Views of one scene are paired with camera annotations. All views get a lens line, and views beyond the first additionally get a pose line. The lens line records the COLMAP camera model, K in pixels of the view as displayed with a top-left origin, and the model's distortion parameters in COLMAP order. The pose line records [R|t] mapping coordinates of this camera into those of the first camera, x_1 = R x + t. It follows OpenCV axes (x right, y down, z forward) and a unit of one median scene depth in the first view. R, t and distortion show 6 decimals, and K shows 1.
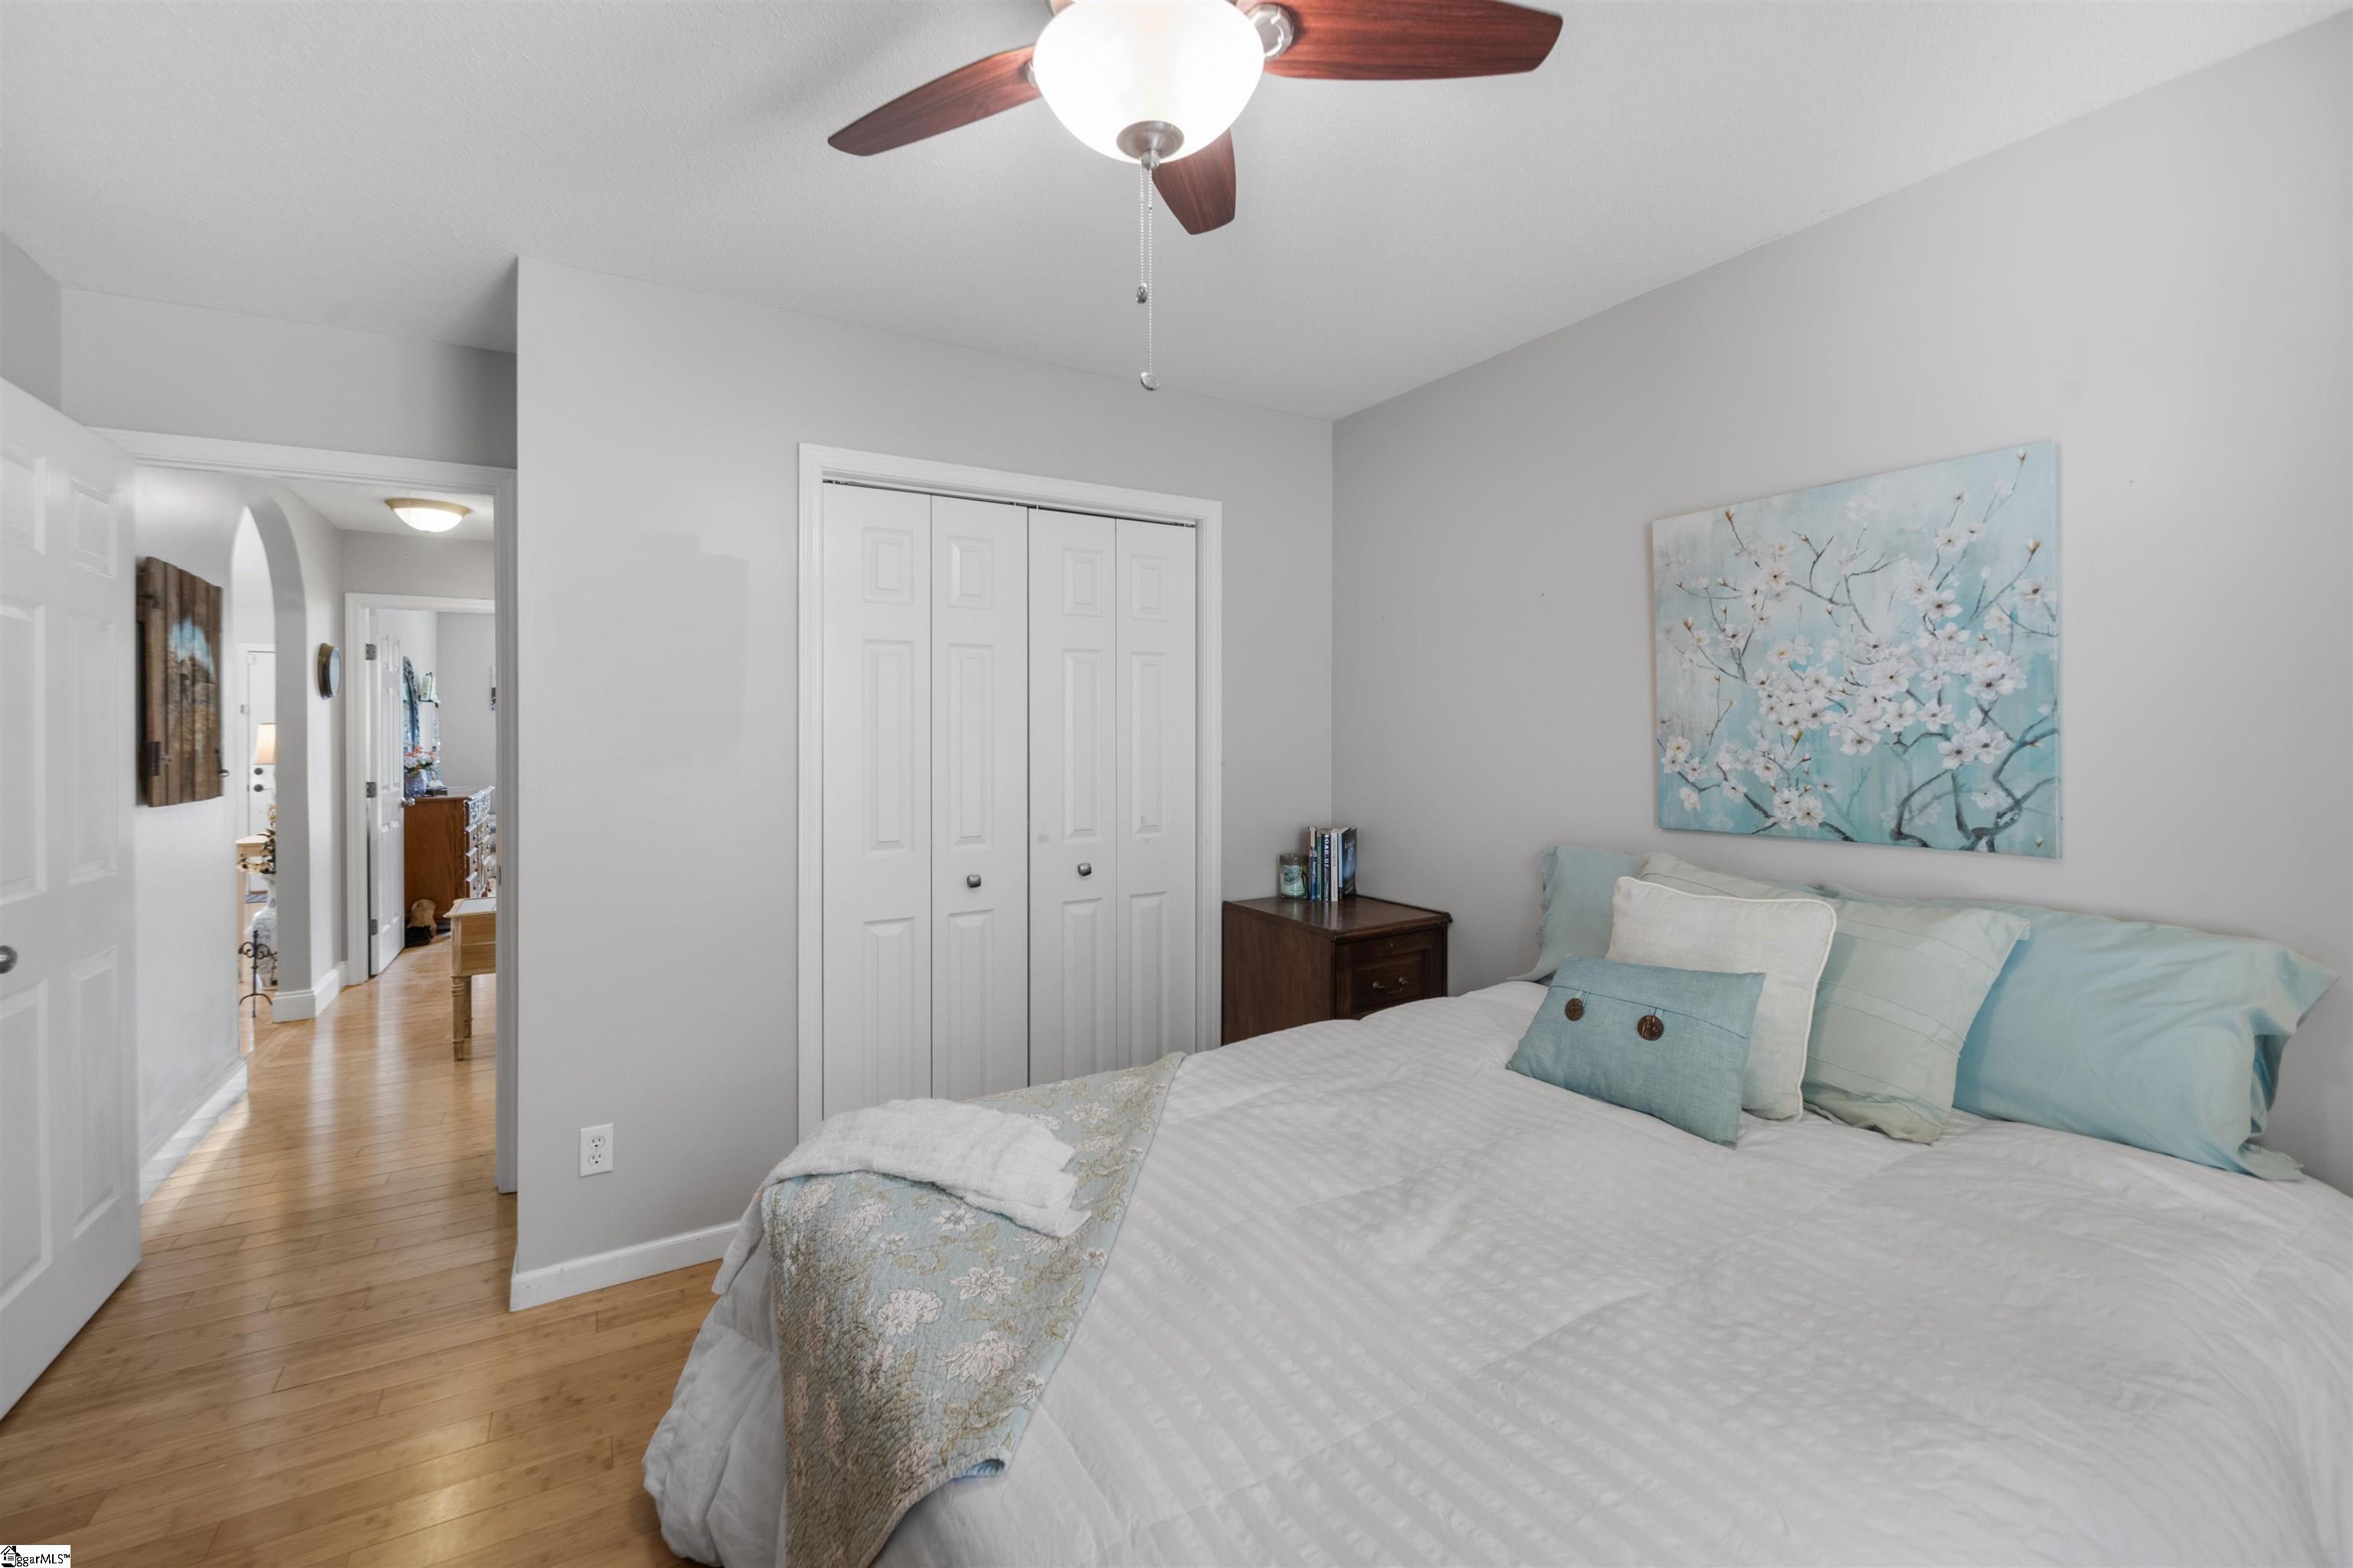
lens RADIAL K [[956.1, 0, 1153.7], [0, 956.1, 734.3], [0, 0, 1]] dist [0.000090, -0.005307]
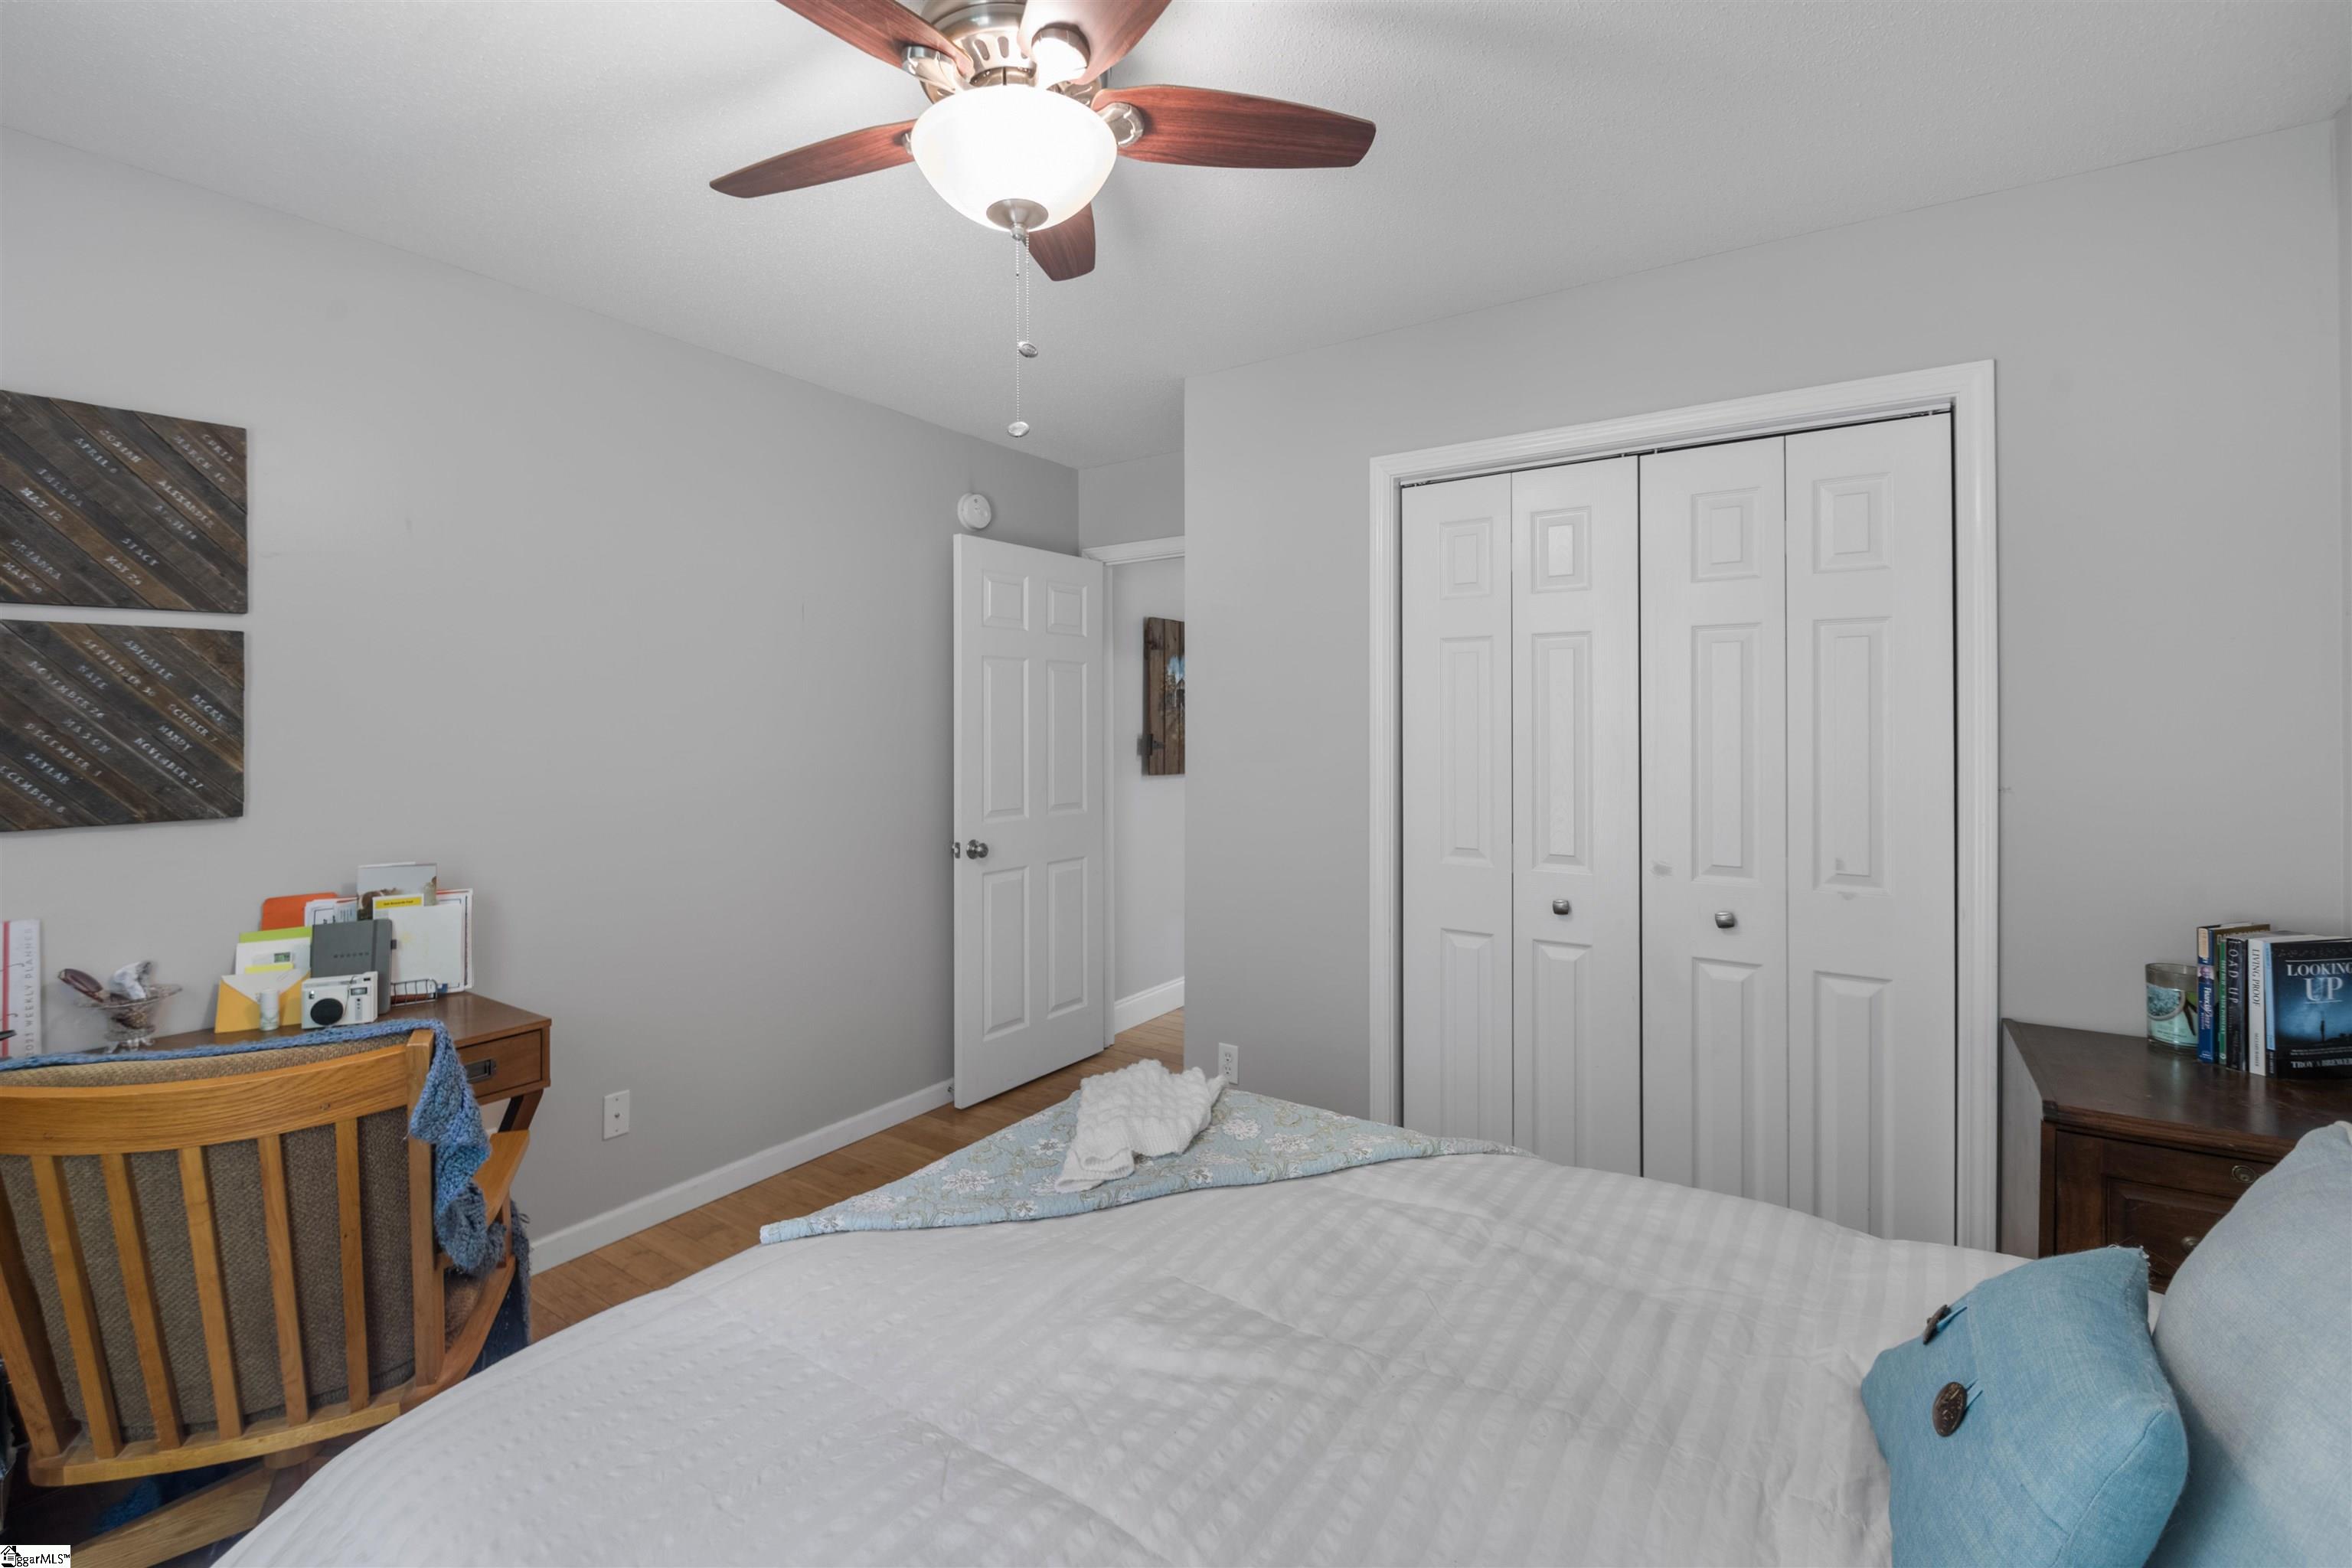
lens RADIAL K [[1038.8, 0, 1178.6], [0, 1038.8, 715.0], [0, 0, 1]] dist [-0.000621, -0.000079]
pose [[0.429290, -0.003191, -0.903161, 0.691748], [-0.000765, 0.999992, -0.003897, -0.021997], [0.903167, 0.002364, 0.429284, 0.384115]]
